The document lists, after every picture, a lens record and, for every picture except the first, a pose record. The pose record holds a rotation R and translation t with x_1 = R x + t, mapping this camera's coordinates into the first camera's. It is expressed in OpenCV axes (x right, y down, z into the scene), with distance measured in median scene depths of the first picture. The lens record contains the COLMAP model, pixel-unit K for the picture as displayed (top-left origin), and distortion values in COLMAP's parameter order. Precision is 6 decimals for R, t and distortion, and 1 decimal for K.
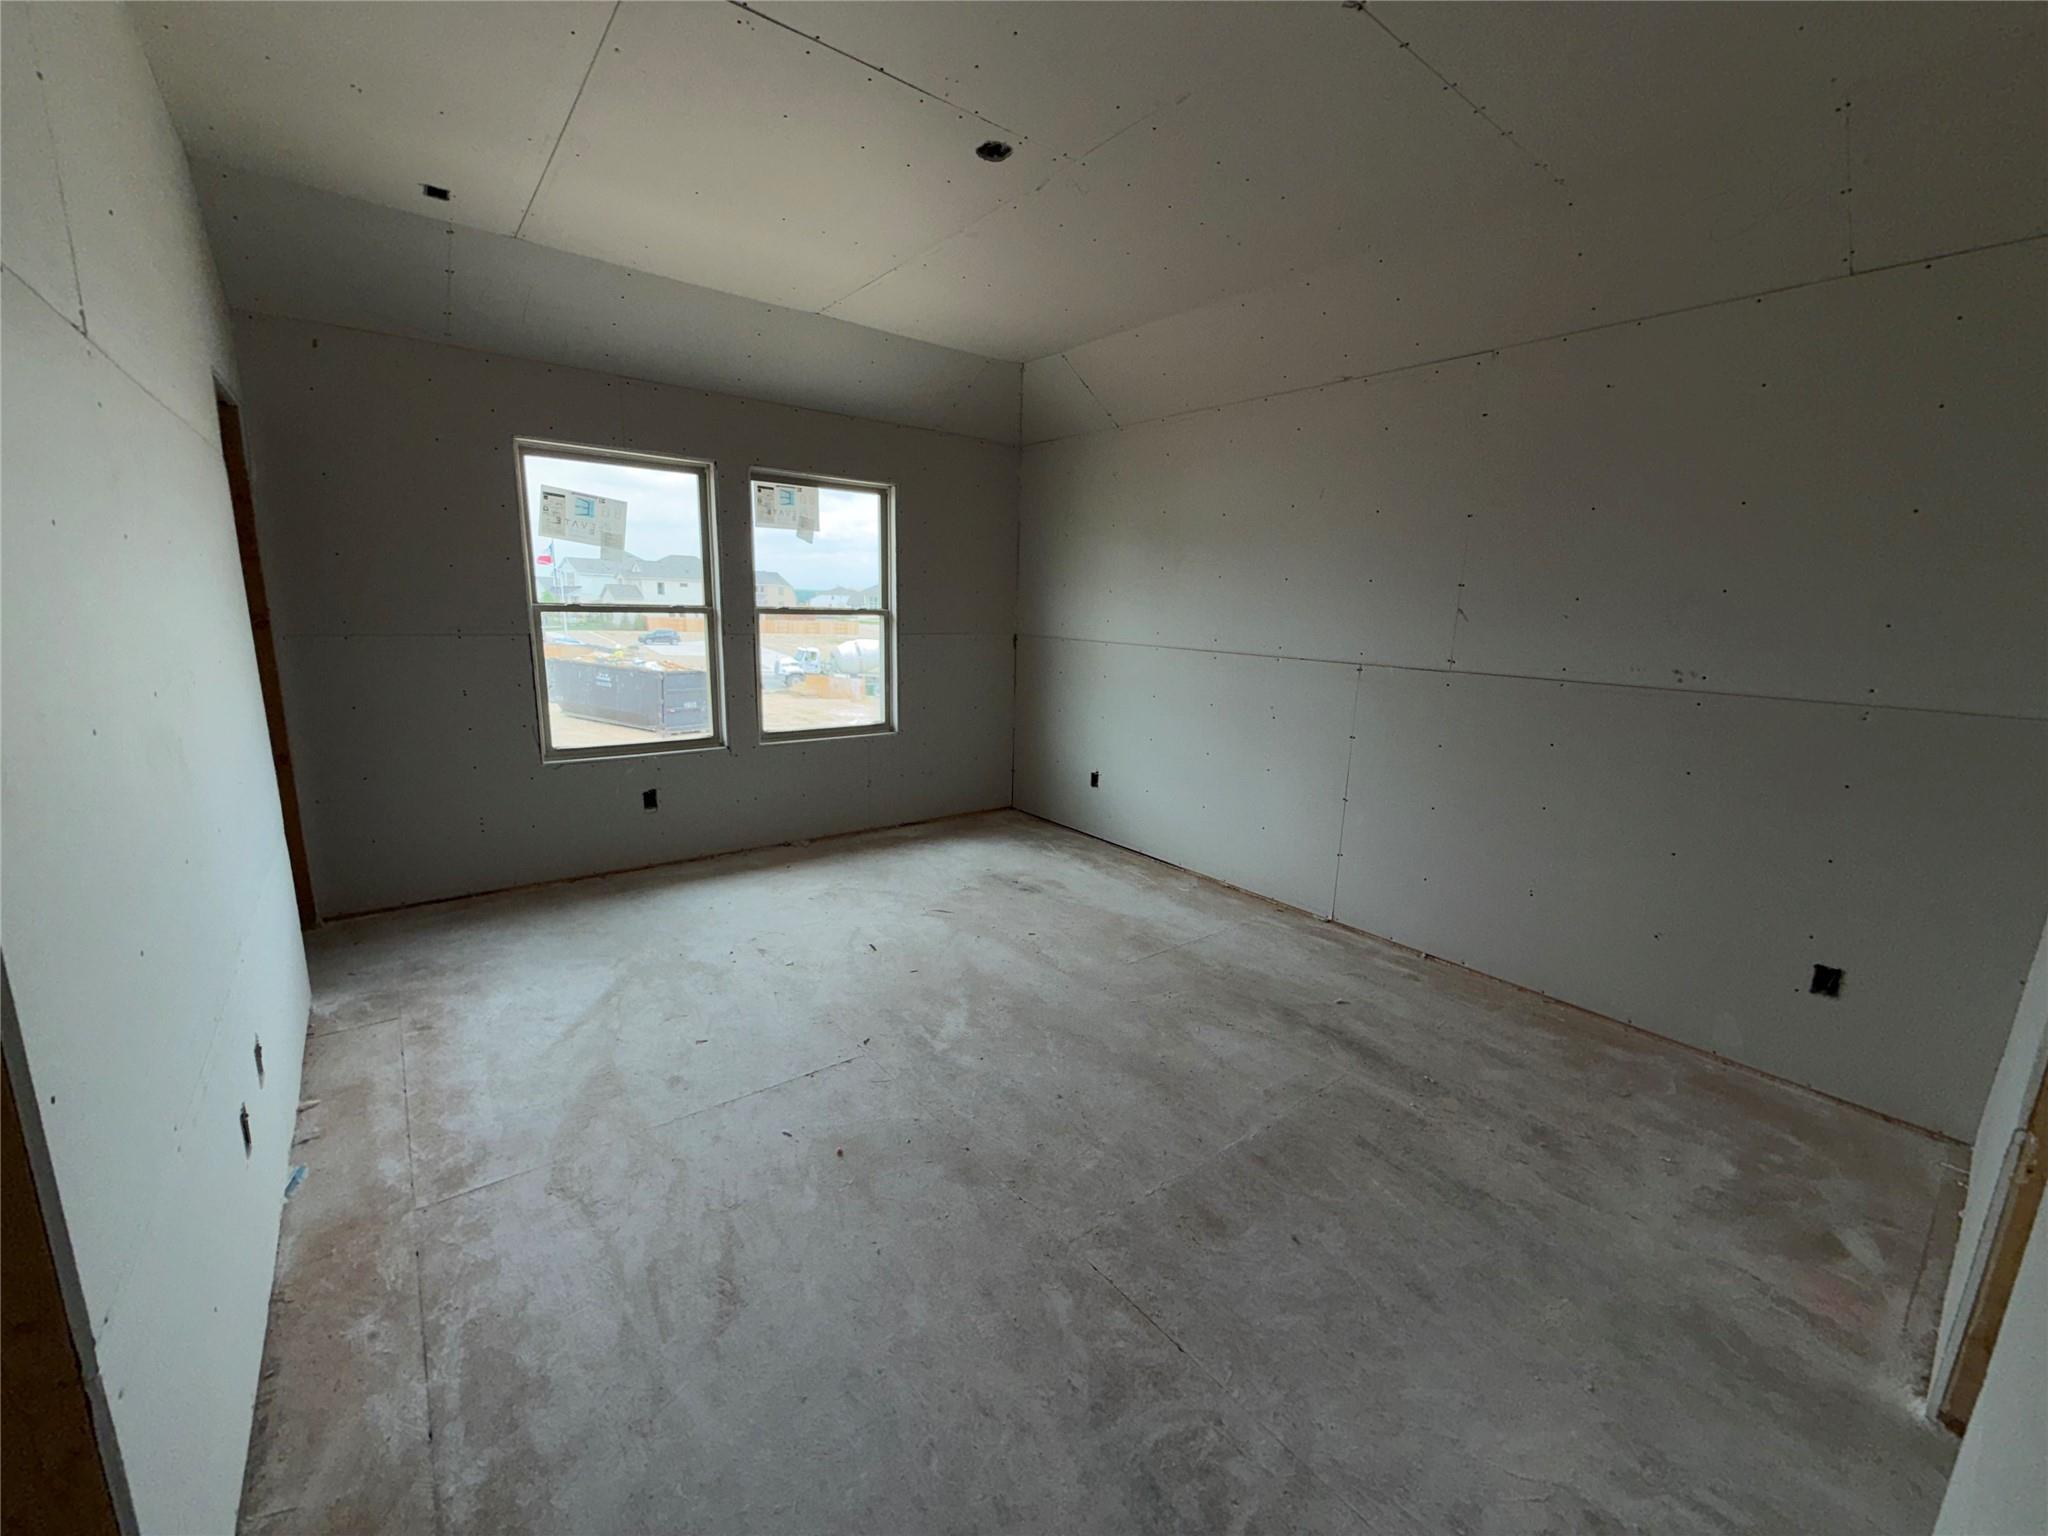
lens RADIAL K [[816.6, 0, 1020.7], [0, 816.6, 765.9], [0, 0, 1]] dist [0.001707, -0.000456]
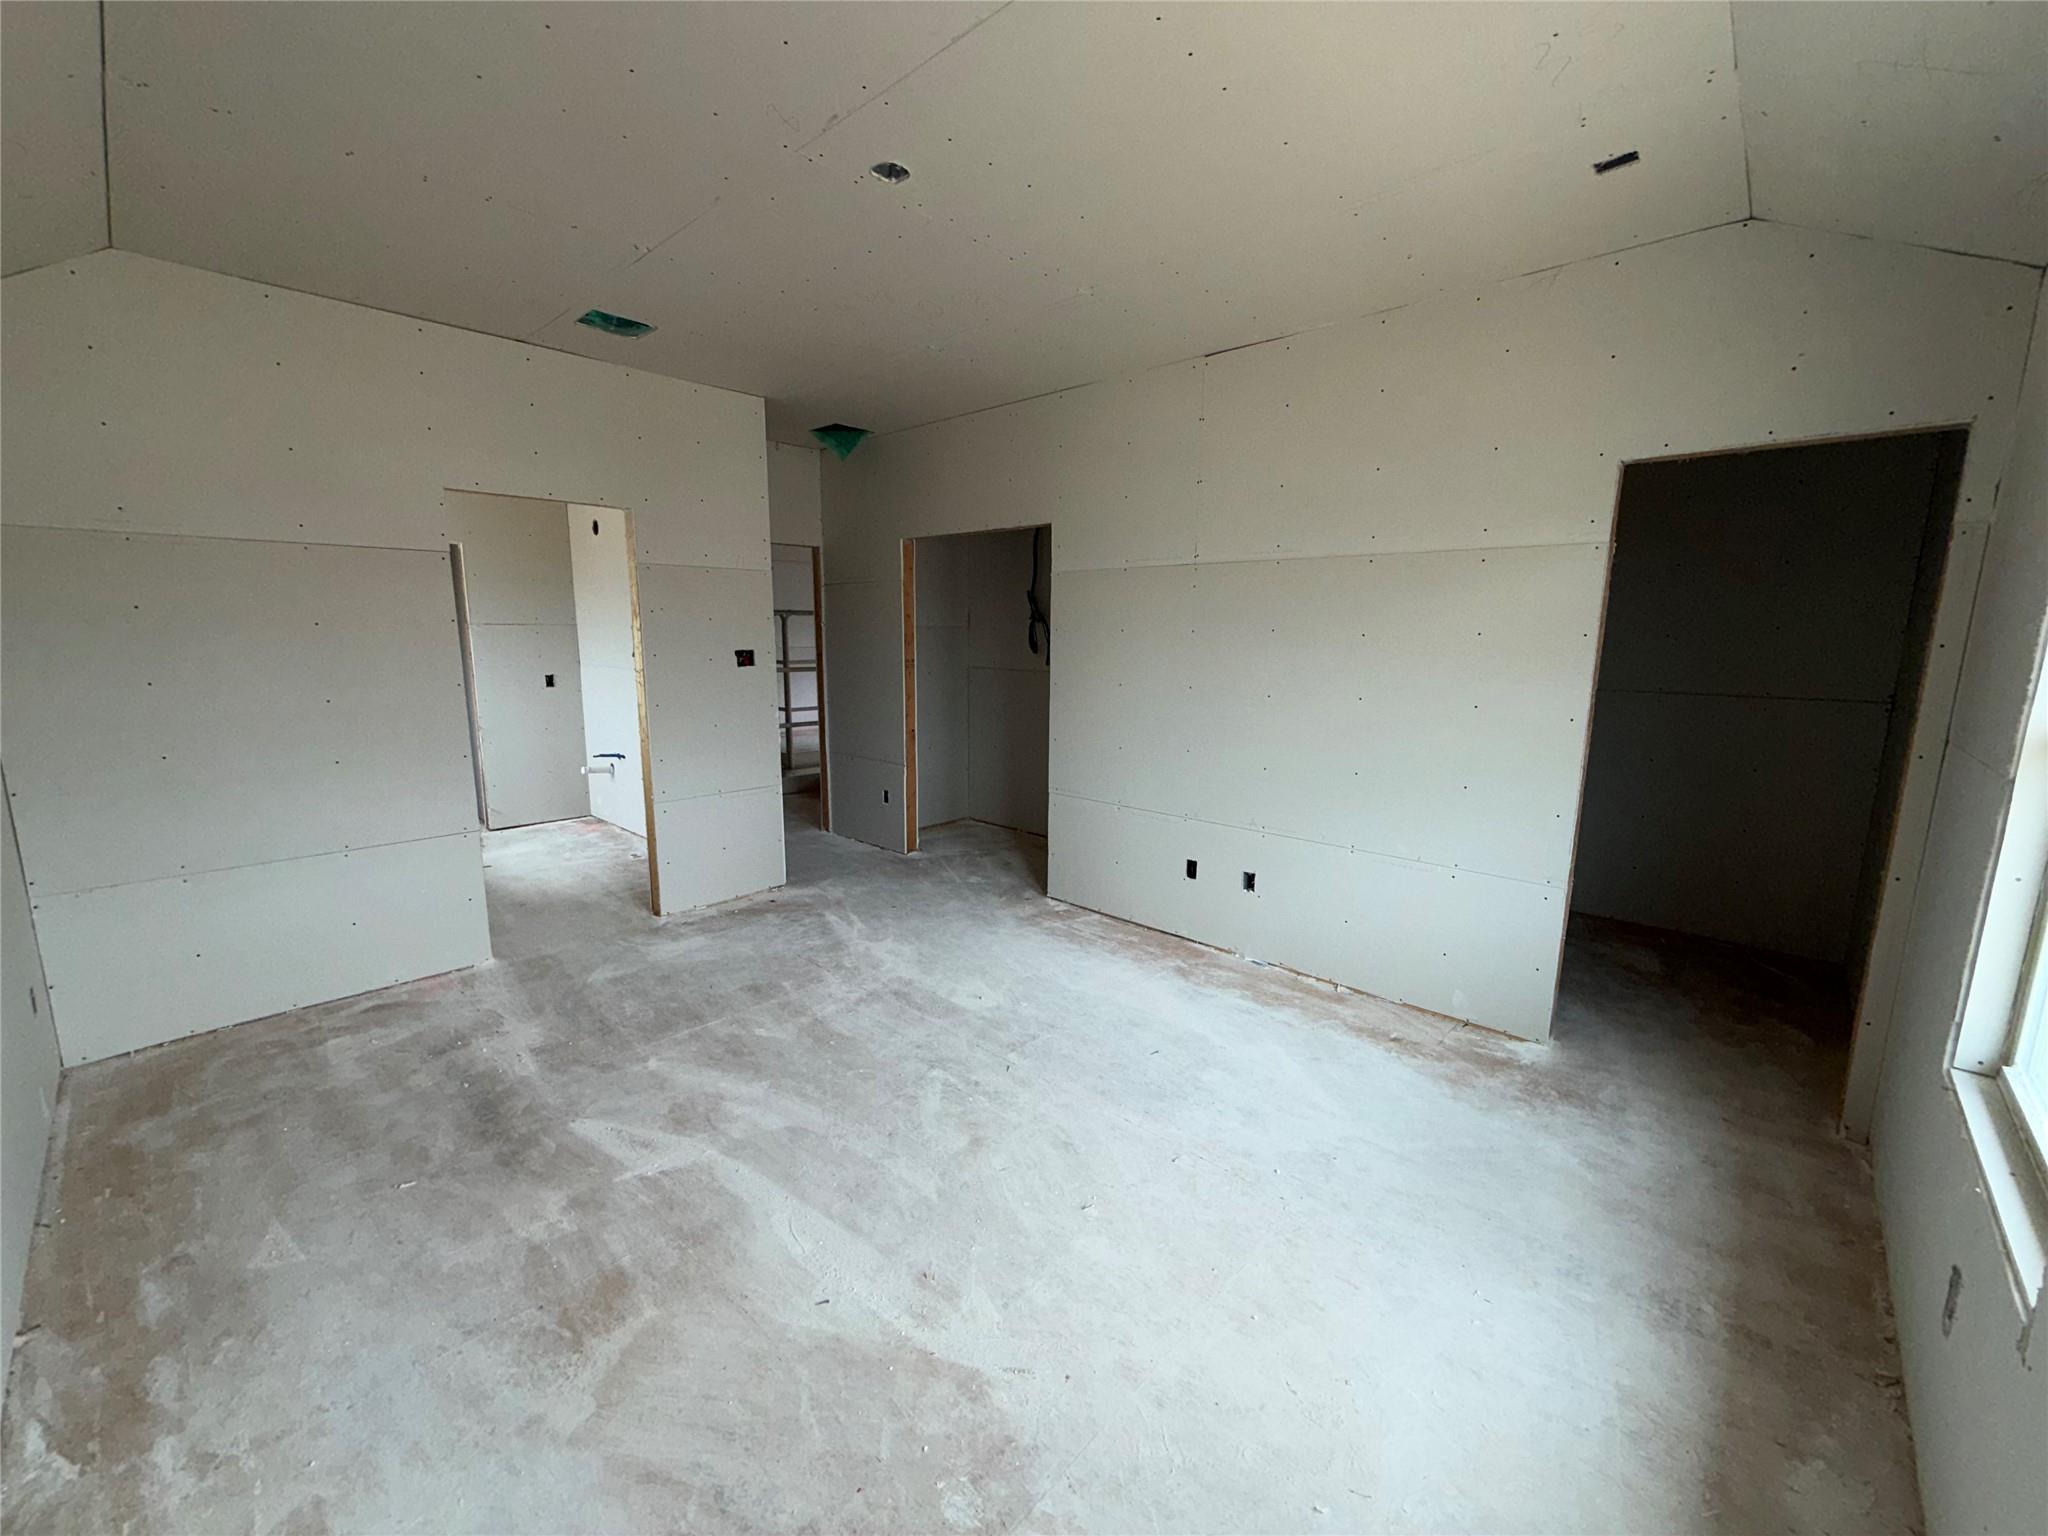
lens RADIAL K [[816.6, 0, 1020.7], [0, 816.6, 765.9], [0, 0, 1]] dist [0.001707, -0.000456]
pose [[-0.986579, -0.008557, -0.163058, -0.031879], [-0.066243, 0.933728, 0.351800, -0.435684], [0.149242, 0.357880, -0.921764, 2.007337]]
